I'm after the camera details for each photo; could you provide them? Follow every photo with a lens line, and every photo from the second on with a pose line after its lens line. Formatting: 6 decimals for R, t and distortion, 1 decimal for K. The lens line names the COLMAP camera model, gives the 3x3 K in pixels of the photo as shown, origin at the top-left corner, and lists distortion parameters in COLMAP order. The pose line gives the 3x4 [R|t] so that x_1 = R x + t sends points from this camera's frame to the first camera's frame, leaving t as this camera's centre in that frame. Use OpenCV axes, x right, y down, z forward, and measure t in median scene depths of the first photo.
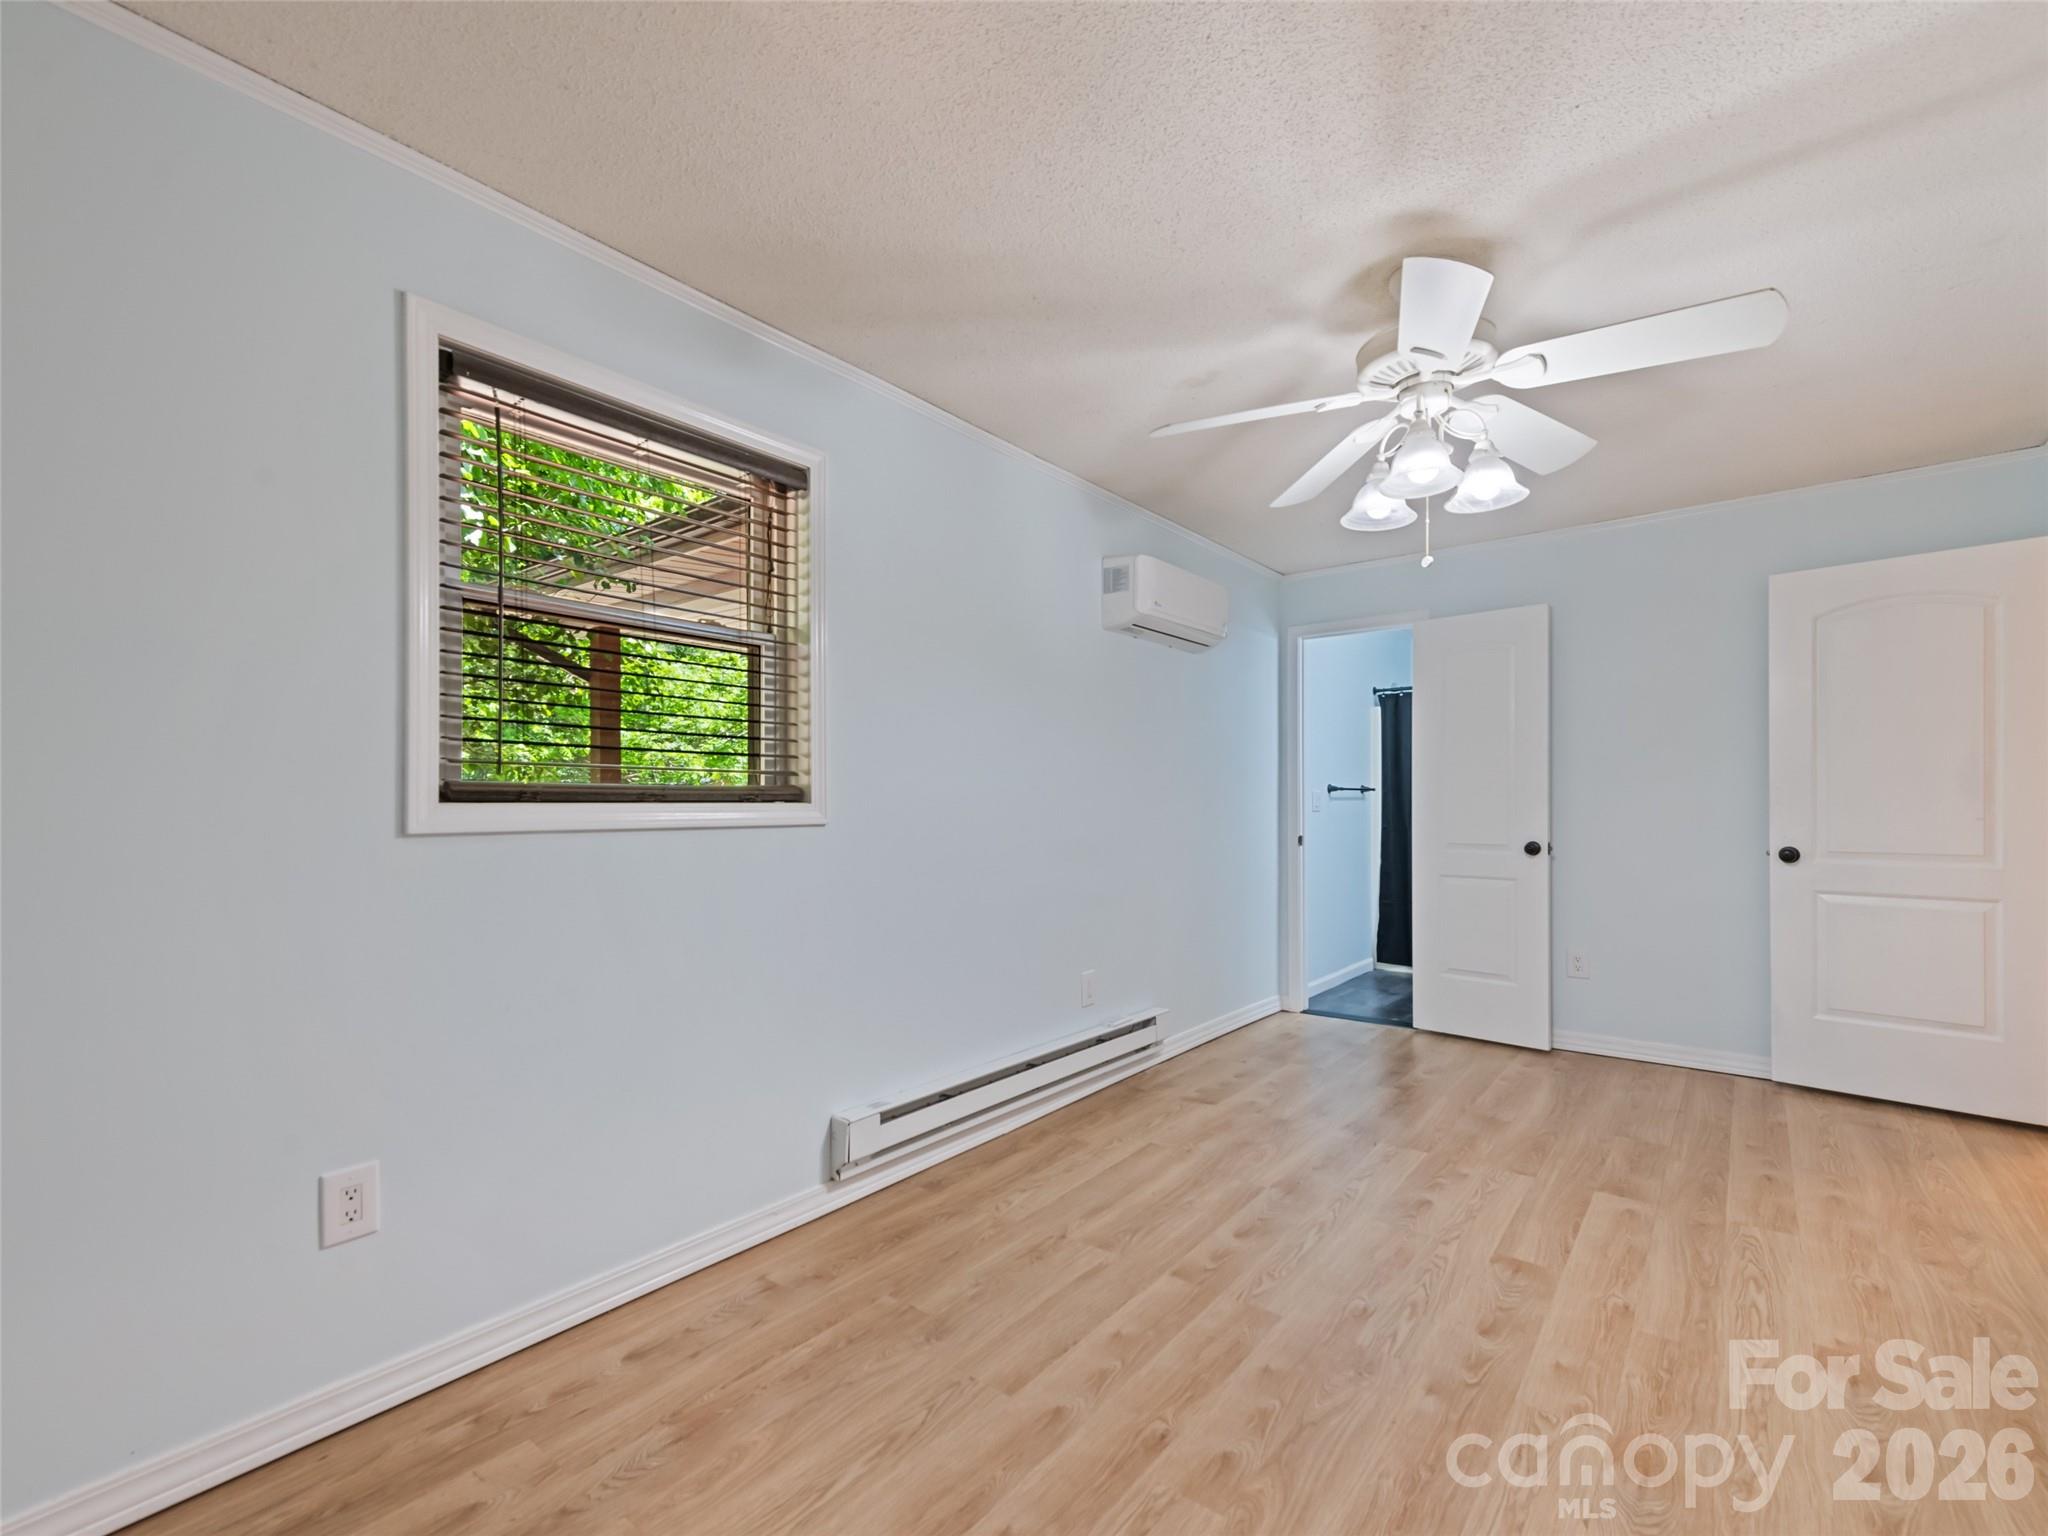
lens RADIAL K [[911.9, 0, 1022.8], [0, 911.9, 787.6], [0, 0, 1]] dist [0.008321, -0.000952]
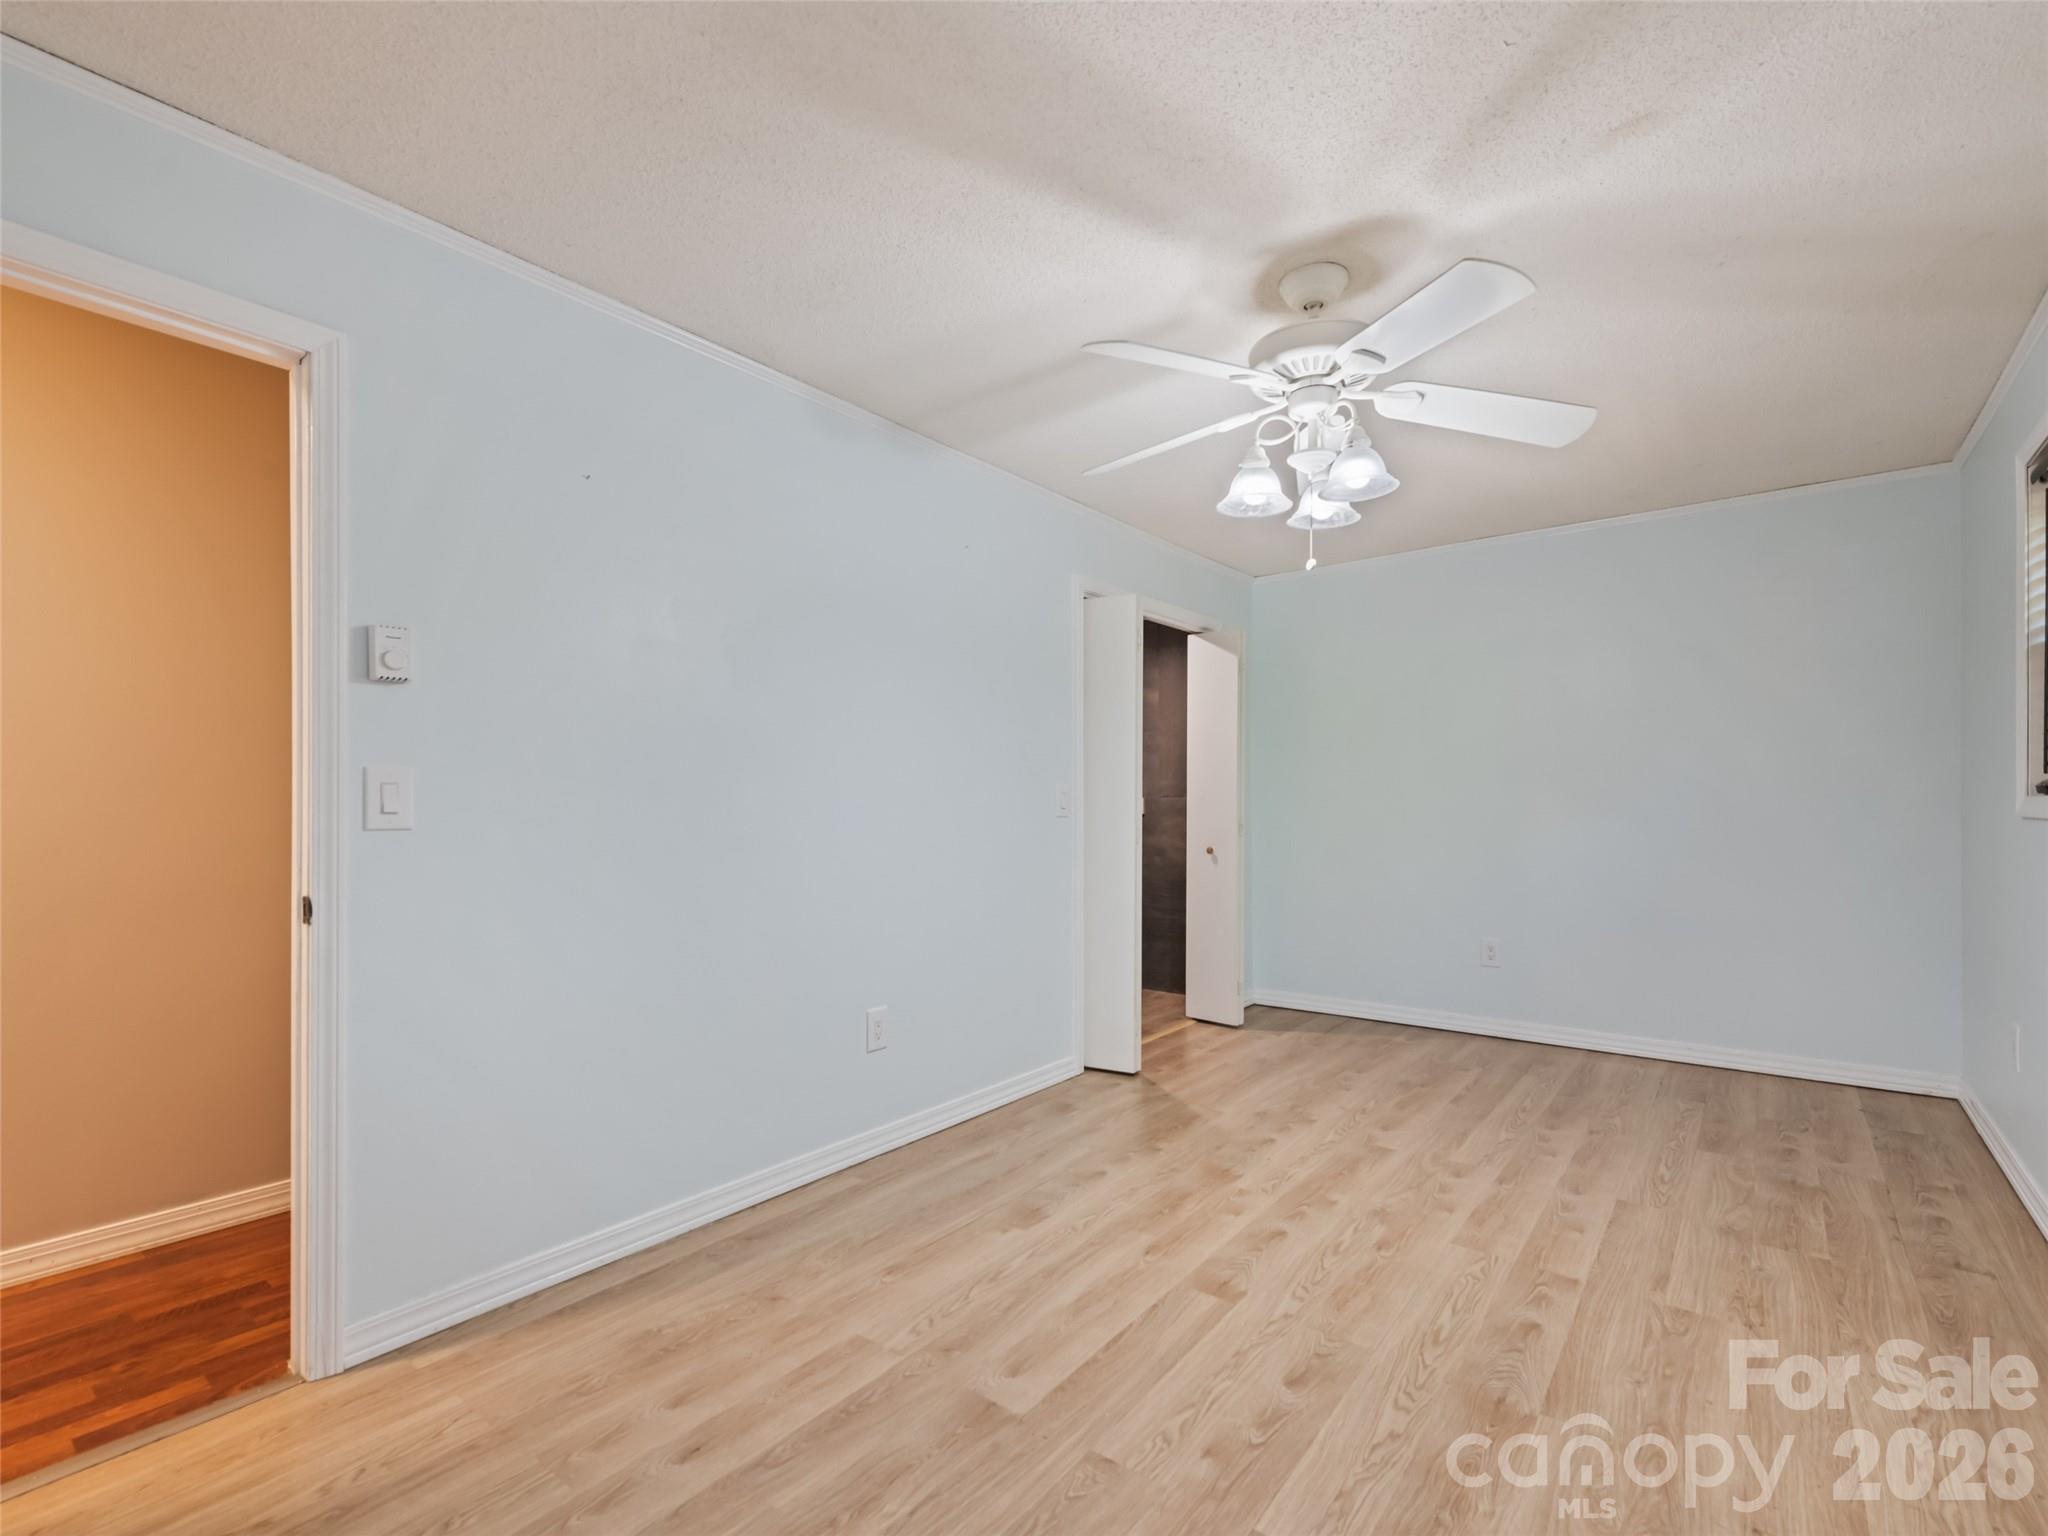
lens RADIAL K [[966.9, 0, 1027.0], [0, 966.9, 812.6], [0, 0, 1]] dist [0.014035, -0.000417]
pose [[-0.999830, 0.007851, -0.016713, 0.756657], [0.007988, 0.999935, -0.008128, 0.036122], [0.016648, -0.008260, -0.999827, 2.014539]]
